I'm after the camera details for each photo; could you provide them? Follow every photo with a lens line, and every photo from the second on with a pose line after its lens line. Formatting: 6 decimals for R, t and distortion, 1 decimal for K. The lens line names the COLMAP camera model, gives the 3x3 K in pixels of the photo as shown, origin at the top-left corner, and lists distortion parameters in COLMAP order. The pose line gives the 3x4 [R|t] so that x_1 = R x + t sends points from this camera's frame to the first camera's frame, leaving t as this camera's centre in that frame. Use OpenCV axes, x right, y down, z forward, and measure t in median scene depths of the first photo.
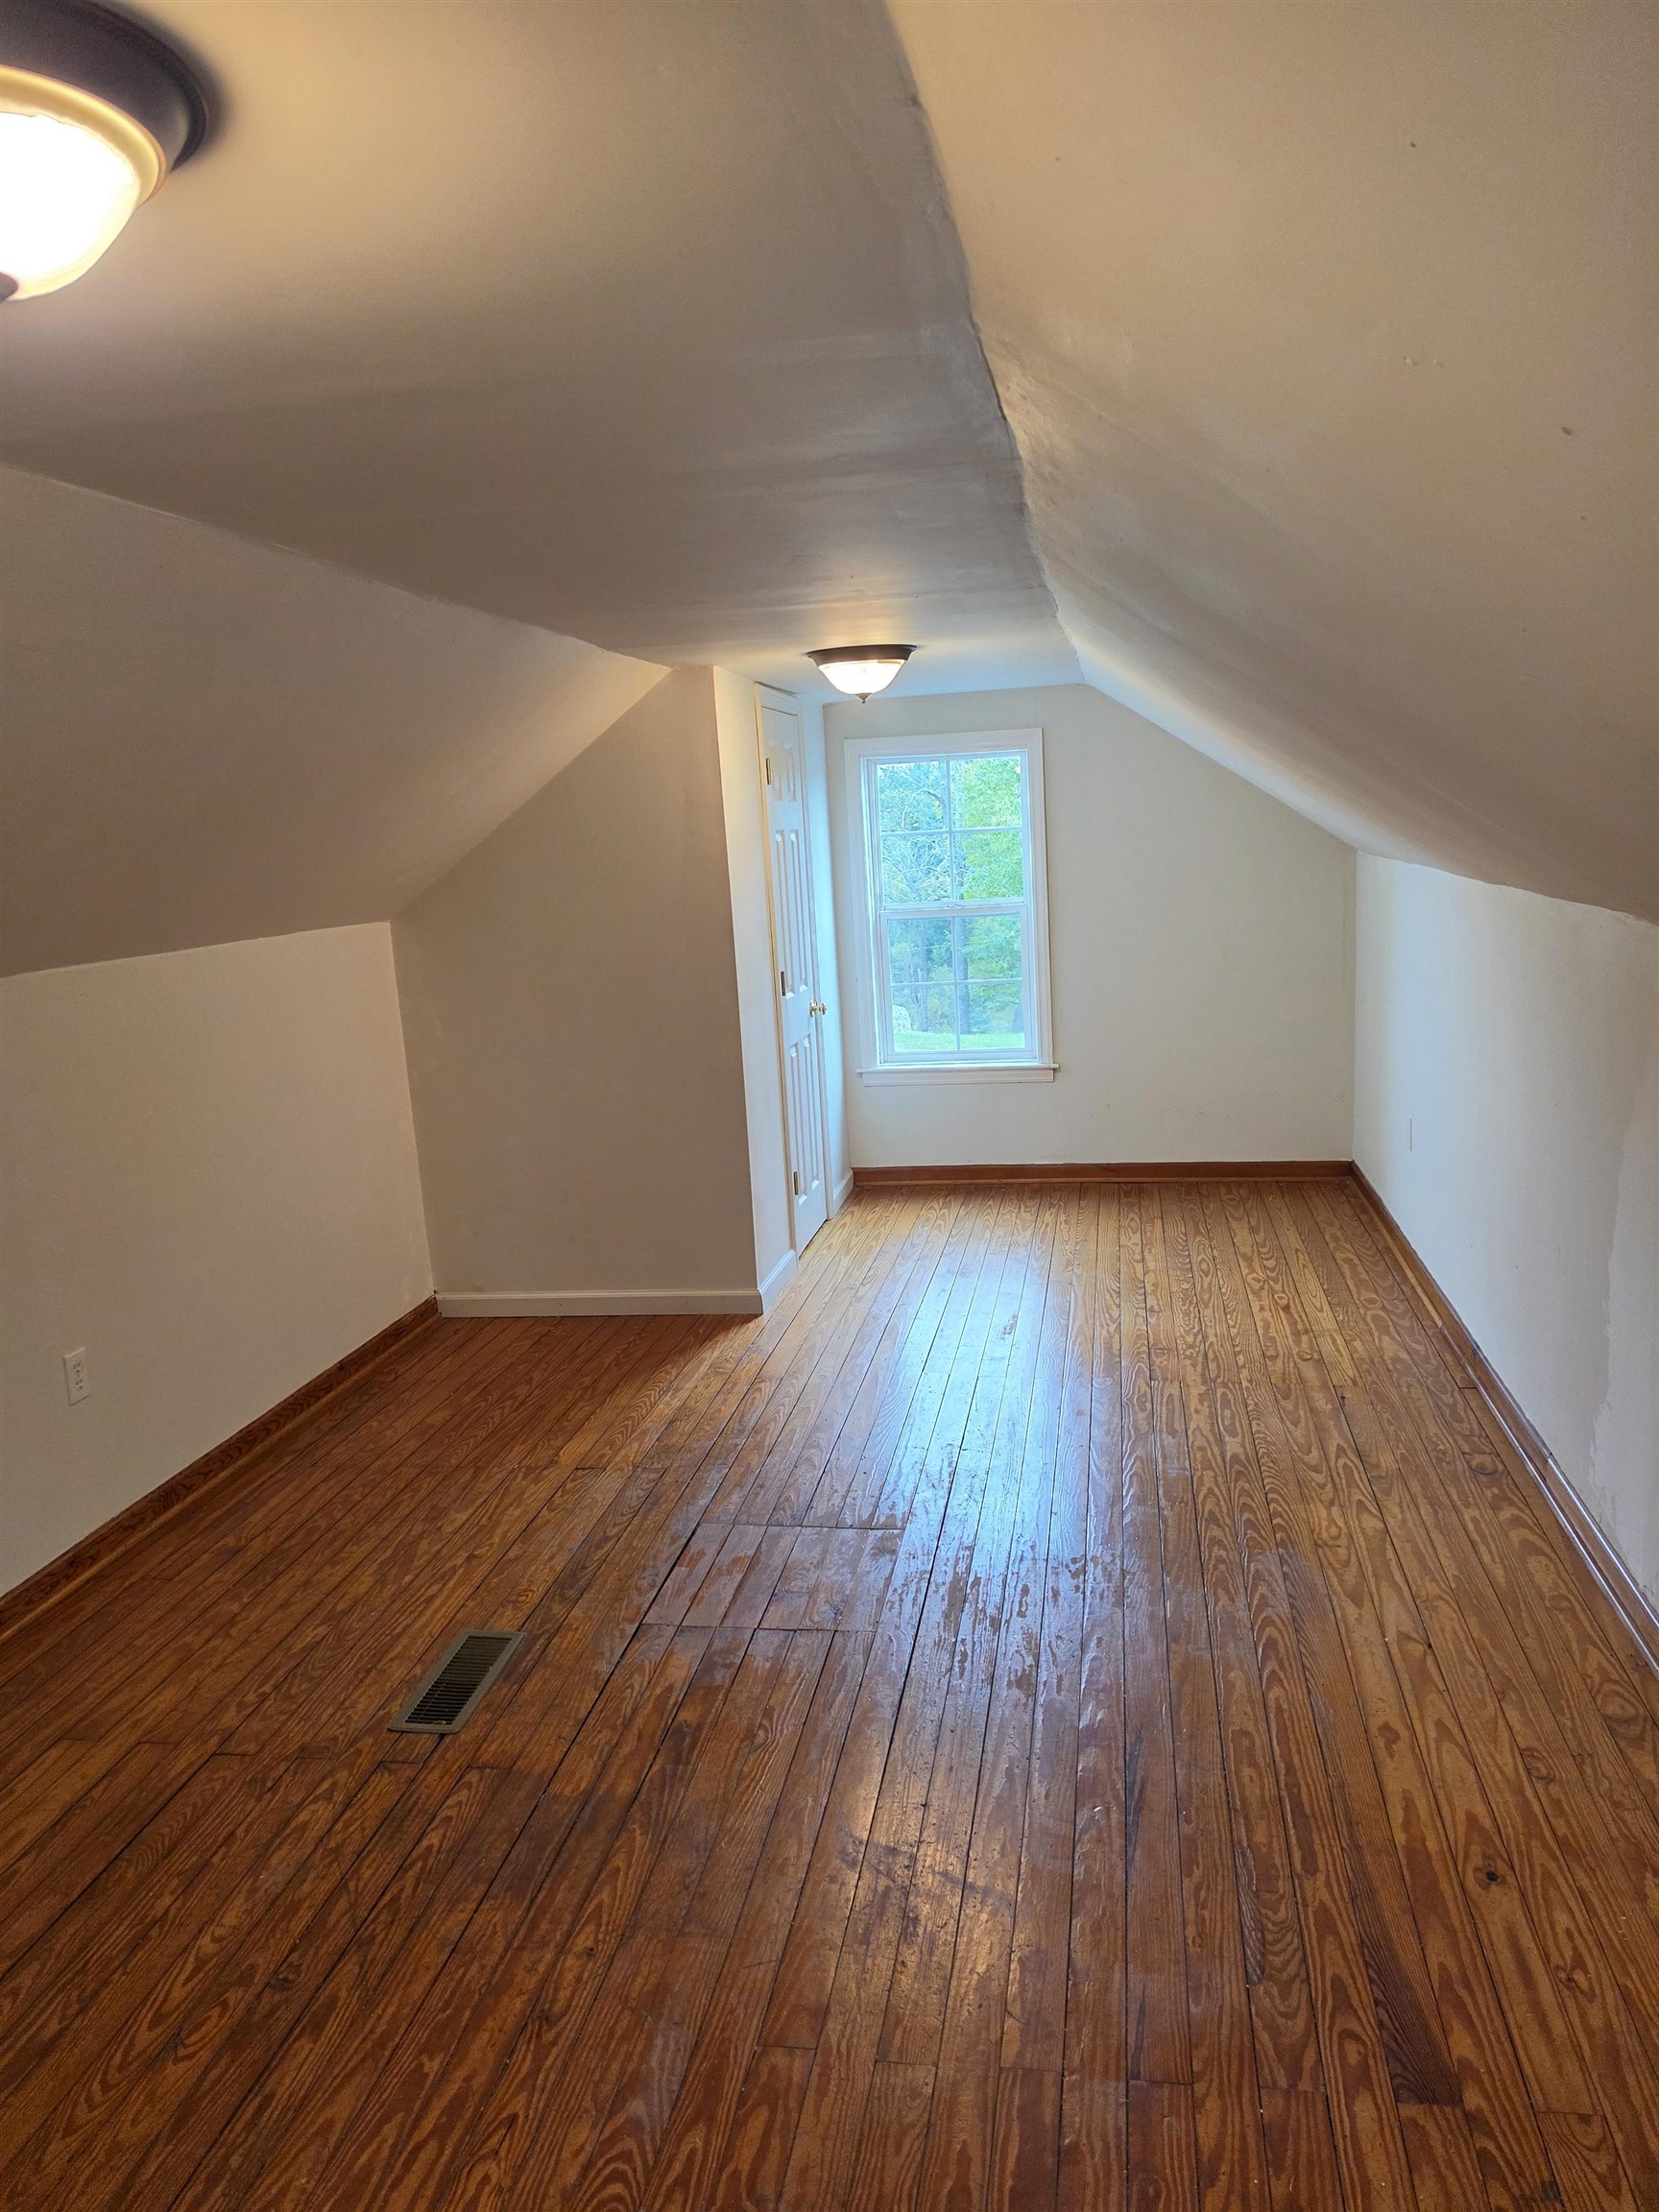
lens RADIAL K [[1517.9, 0, 826.7], [0, 1517.9, 1109.5], [0, 0, 1]] dist [0.057239, -0.057818]
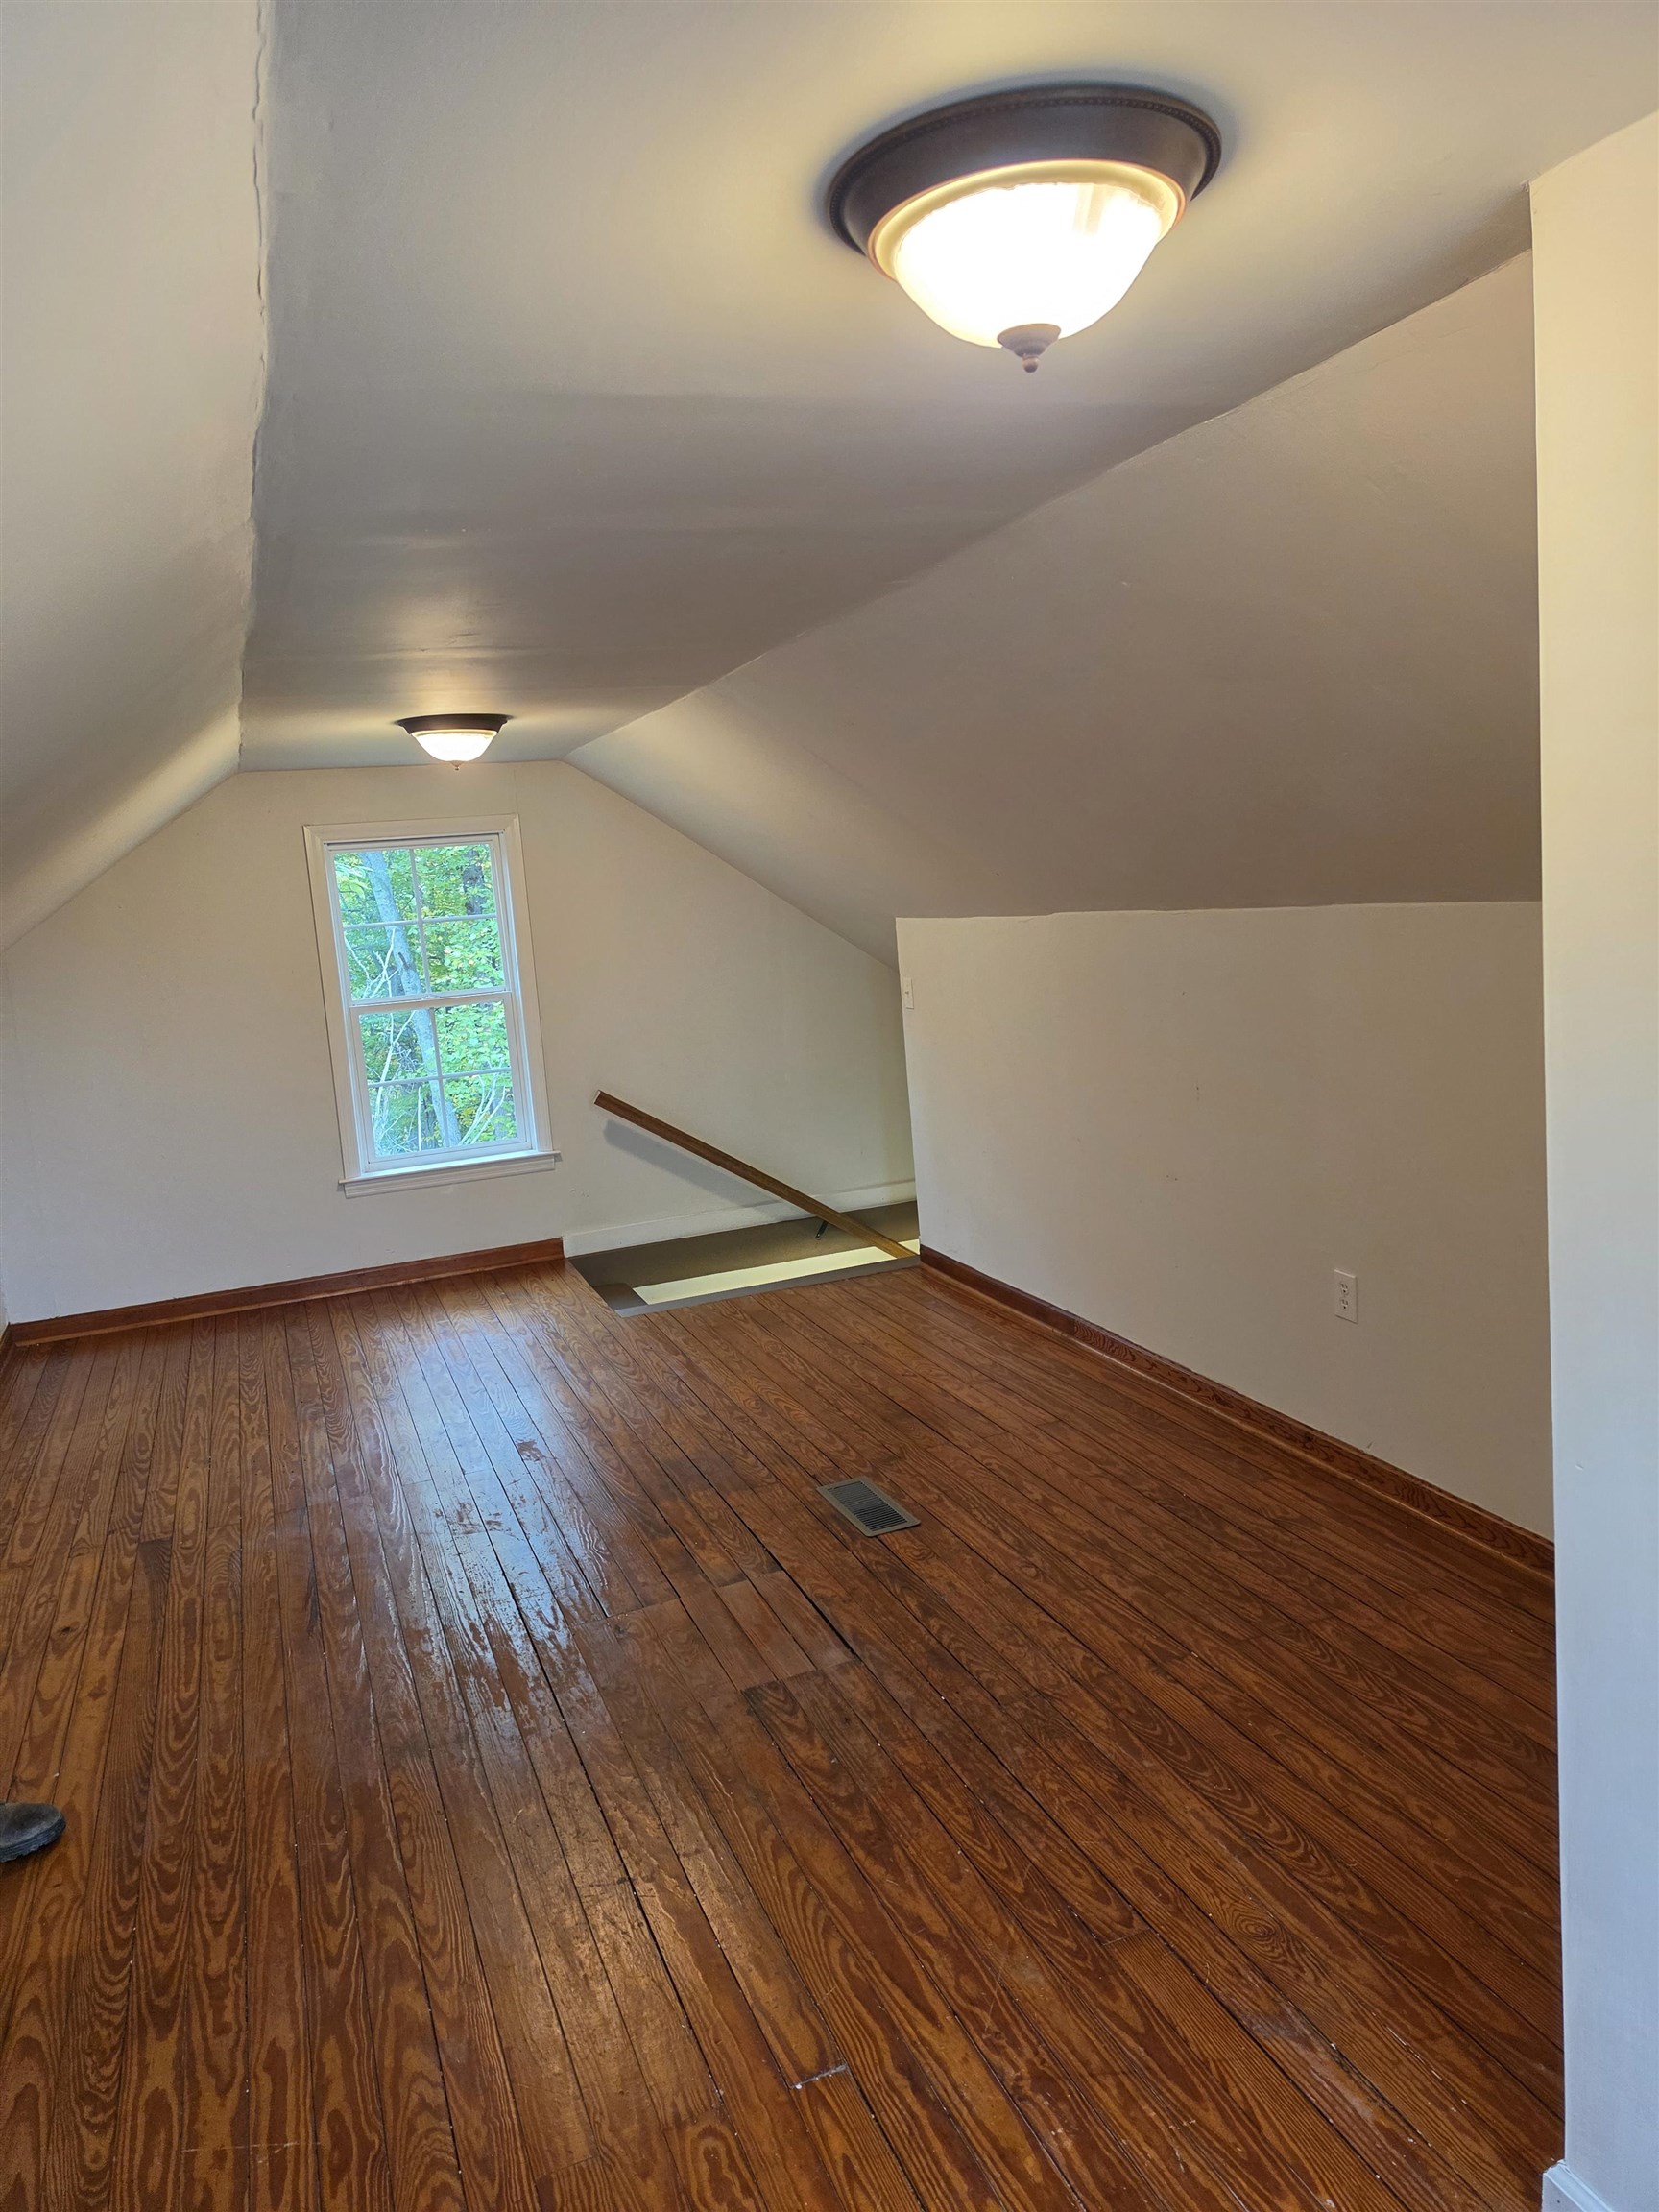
lens RADIAL K [[1517.9, 0, 829.9], [0, 1517.9, 1101.1], [0, 0, 1]] dist [0.057239, -0.057818]
pose [[-0.839093, 0.206623, -0.503219, 0.321862], [0.032873, 0.942625, 0.332230, -0.332810], [0.542993, 0.262230, -0.797743, 1.753562]]
